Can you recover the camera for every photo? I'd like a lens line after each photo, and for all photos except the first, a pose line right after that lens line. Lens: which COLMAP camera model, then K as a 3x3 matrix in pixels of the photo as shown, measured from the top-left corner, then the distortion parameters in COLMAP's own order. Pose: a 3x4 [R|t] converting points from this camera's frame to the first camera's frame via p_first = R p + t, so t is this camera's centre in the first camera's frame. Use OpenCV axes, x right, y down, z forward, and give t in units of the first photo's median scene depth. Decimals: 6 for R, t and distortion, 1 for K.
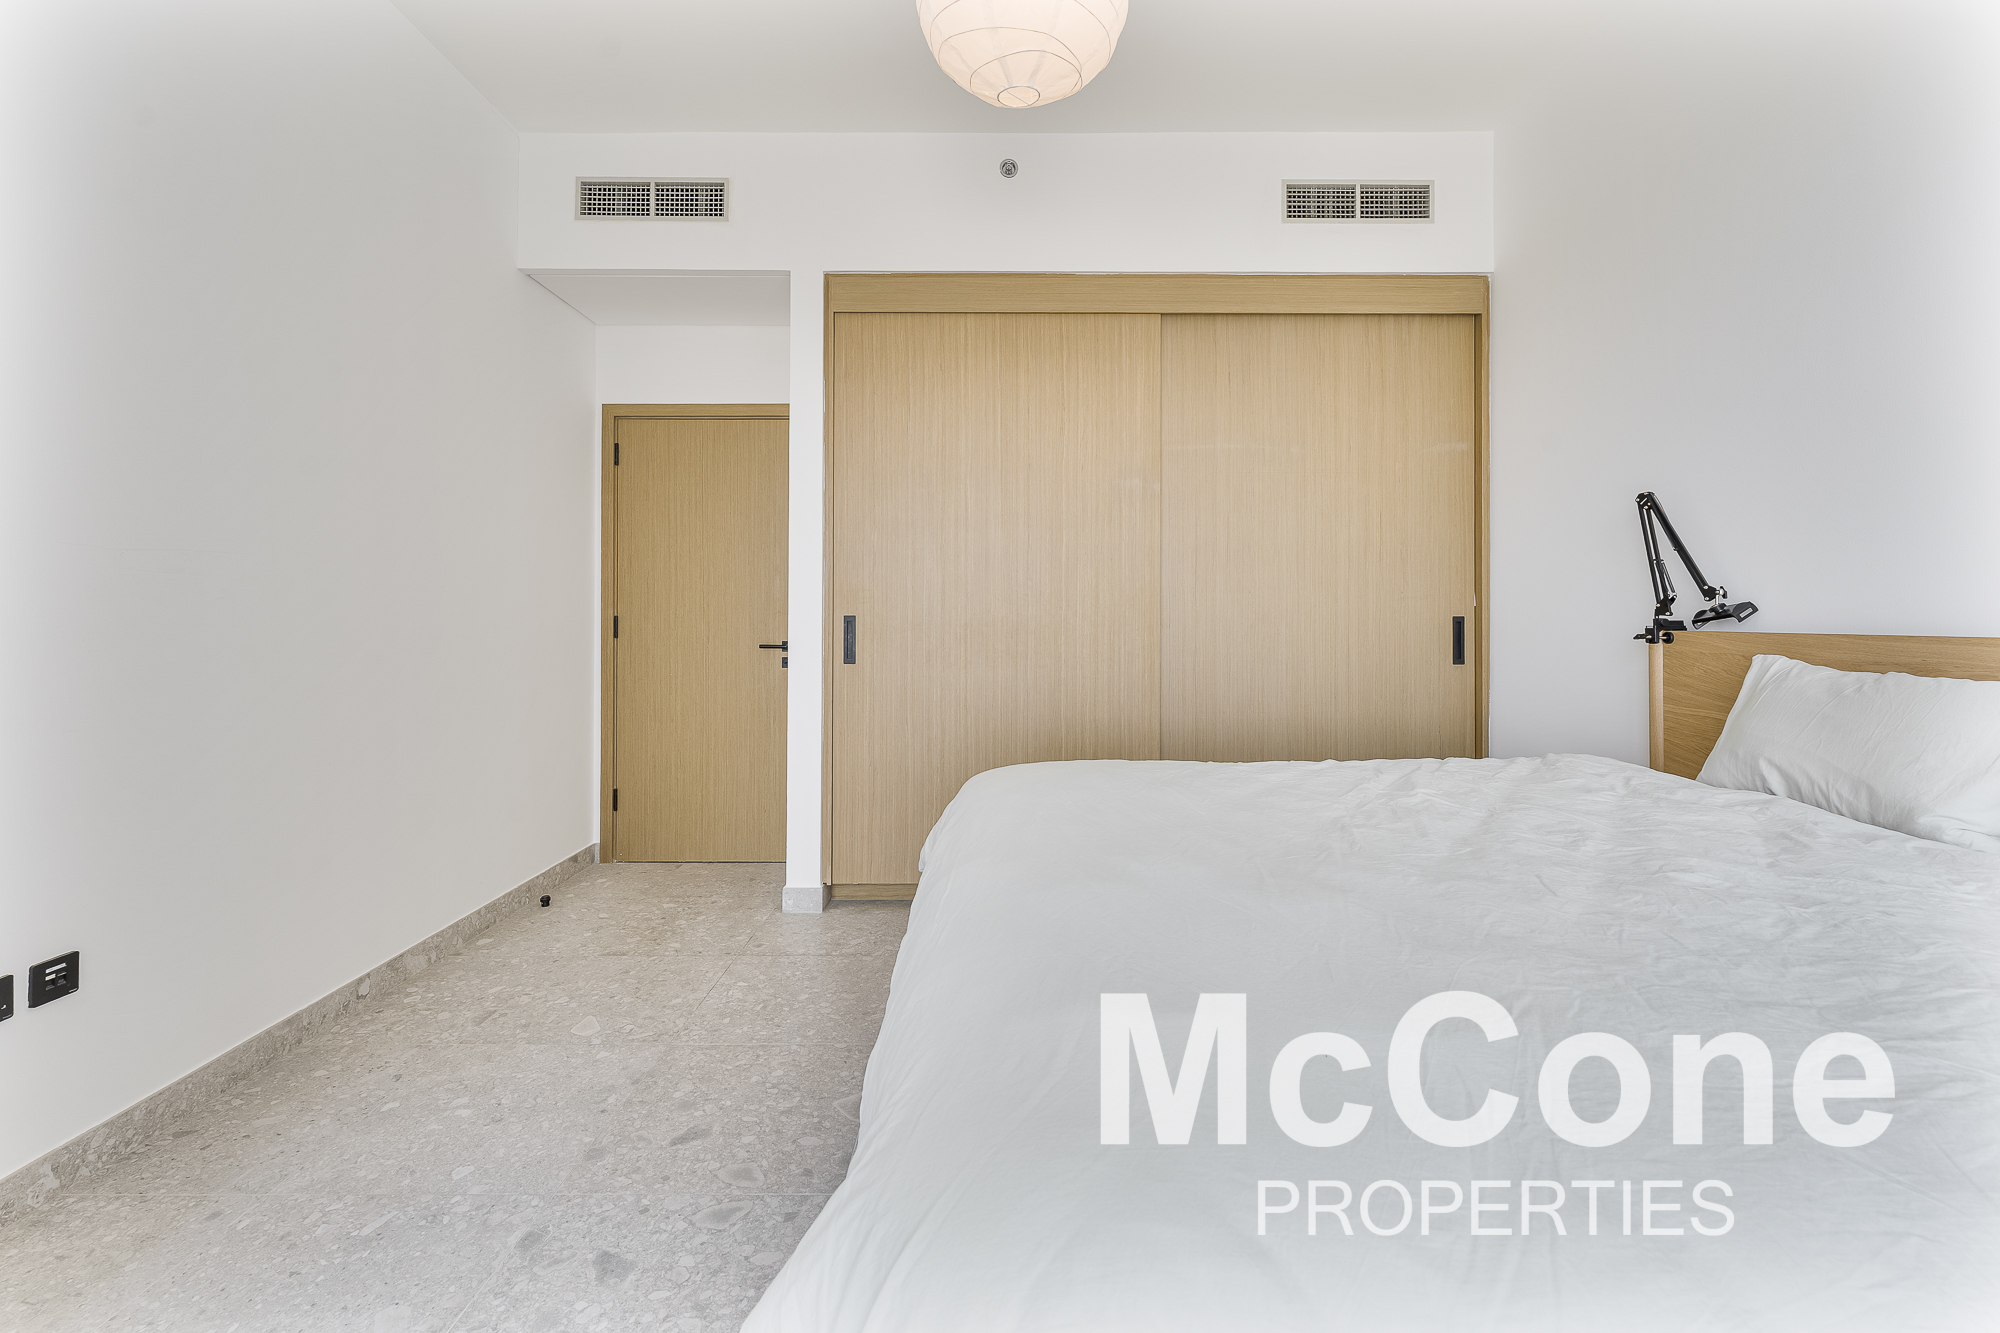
lens RADIAL K [[832.2, 0, 991.3], [0, 832.2, 631.0], [0, 0, 1]] dist [-0.016078, 0.004369]
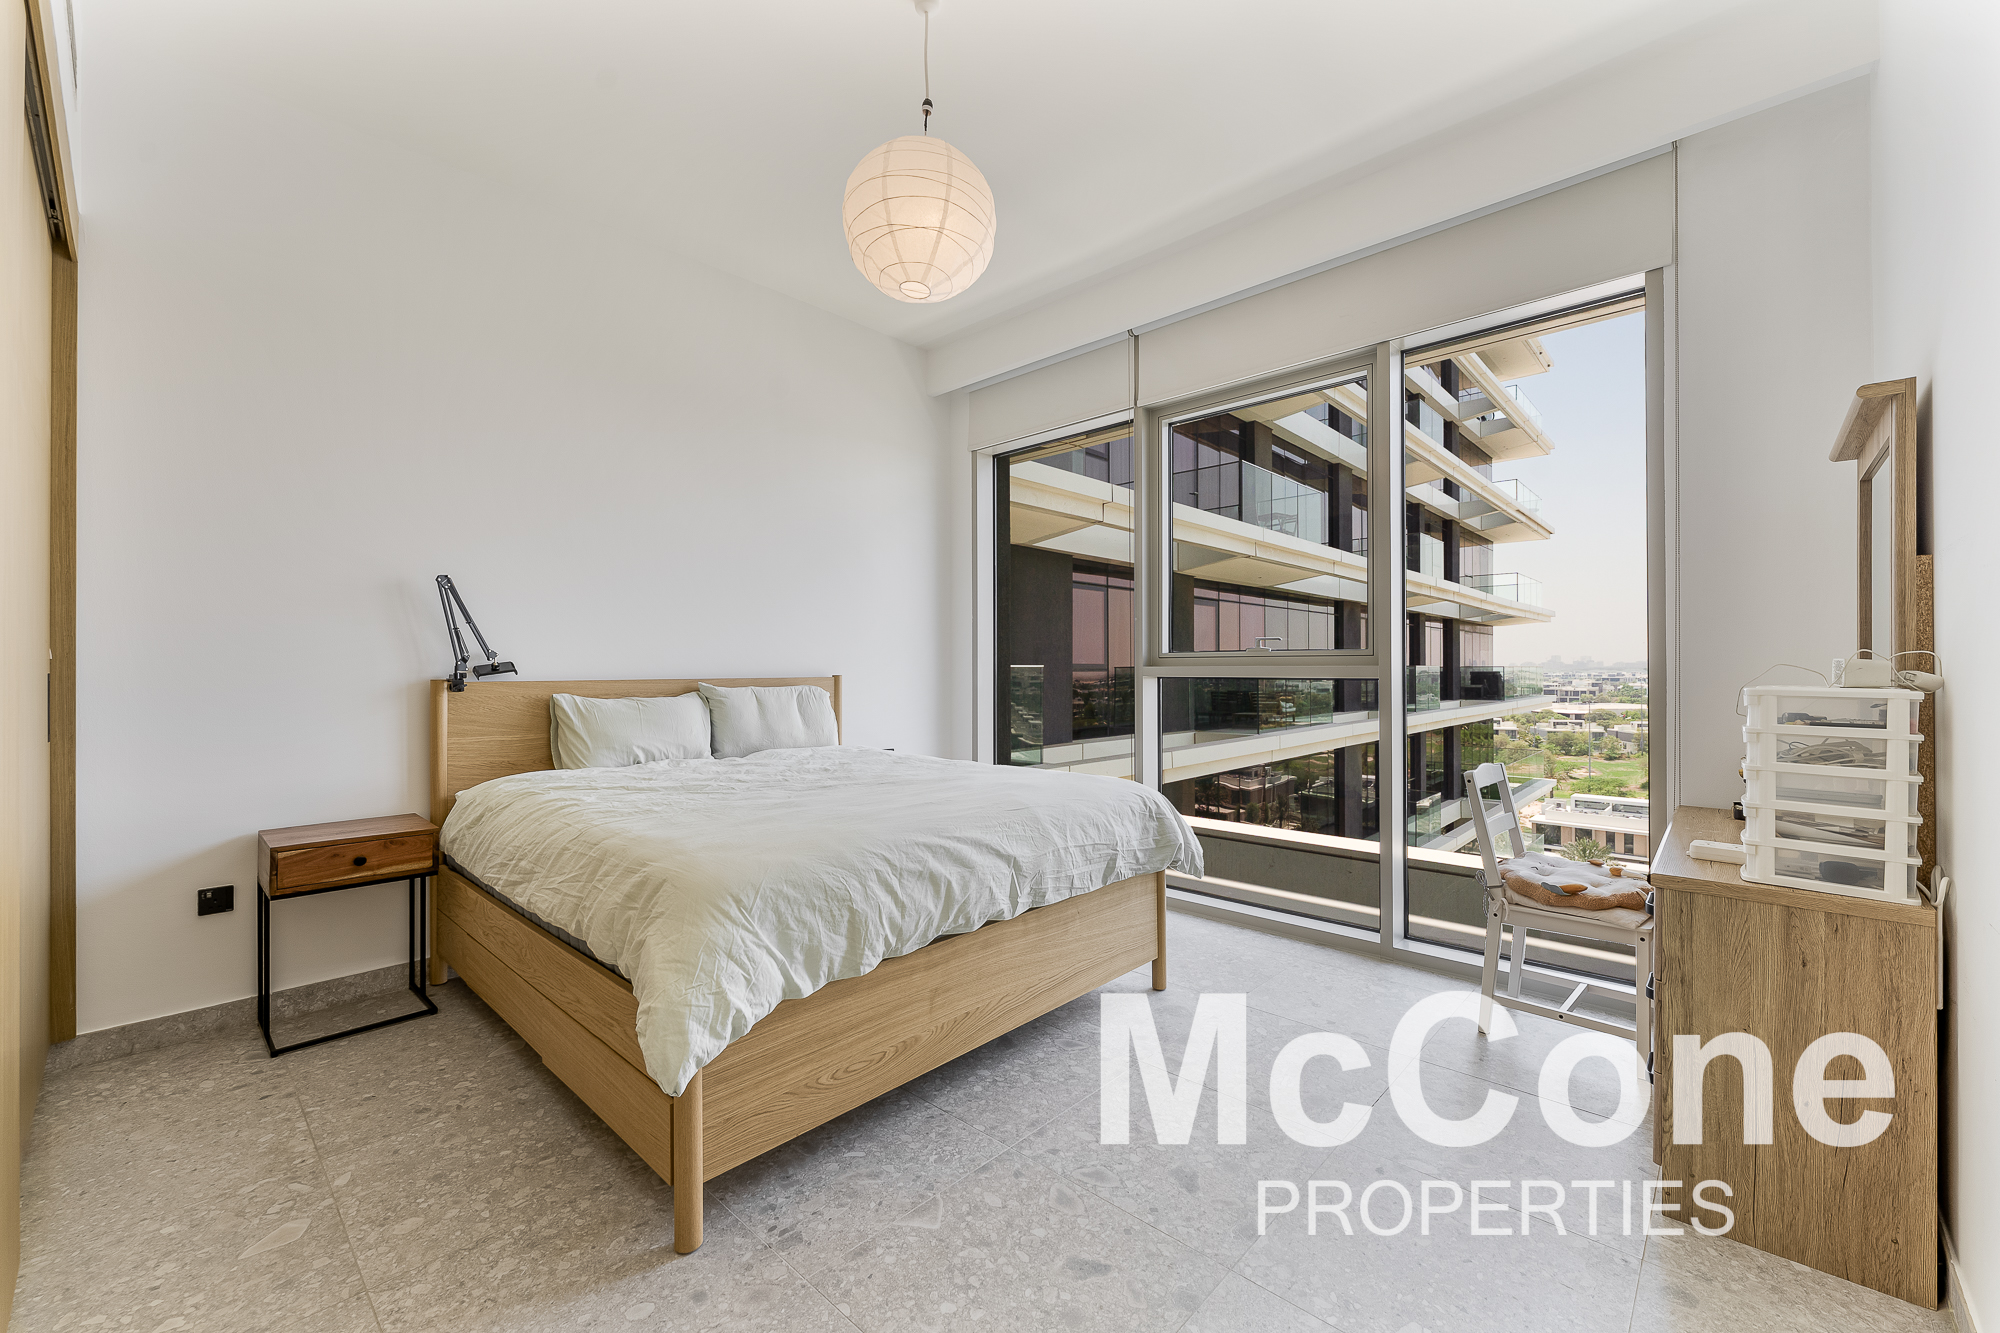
lens RADIAL K [[800.7, 0, 1000.0], [0, 800.7, 666.5], [0, 0, 1]] dist [0.000926, 0.000108]
pose [[-0.736834, -0.001558, 0.676072, -0.825439], [0.014896, 0.999717, 0.018538, -0.042773], [-0.675910, 0.023730, -0.736602, 1.588147]]
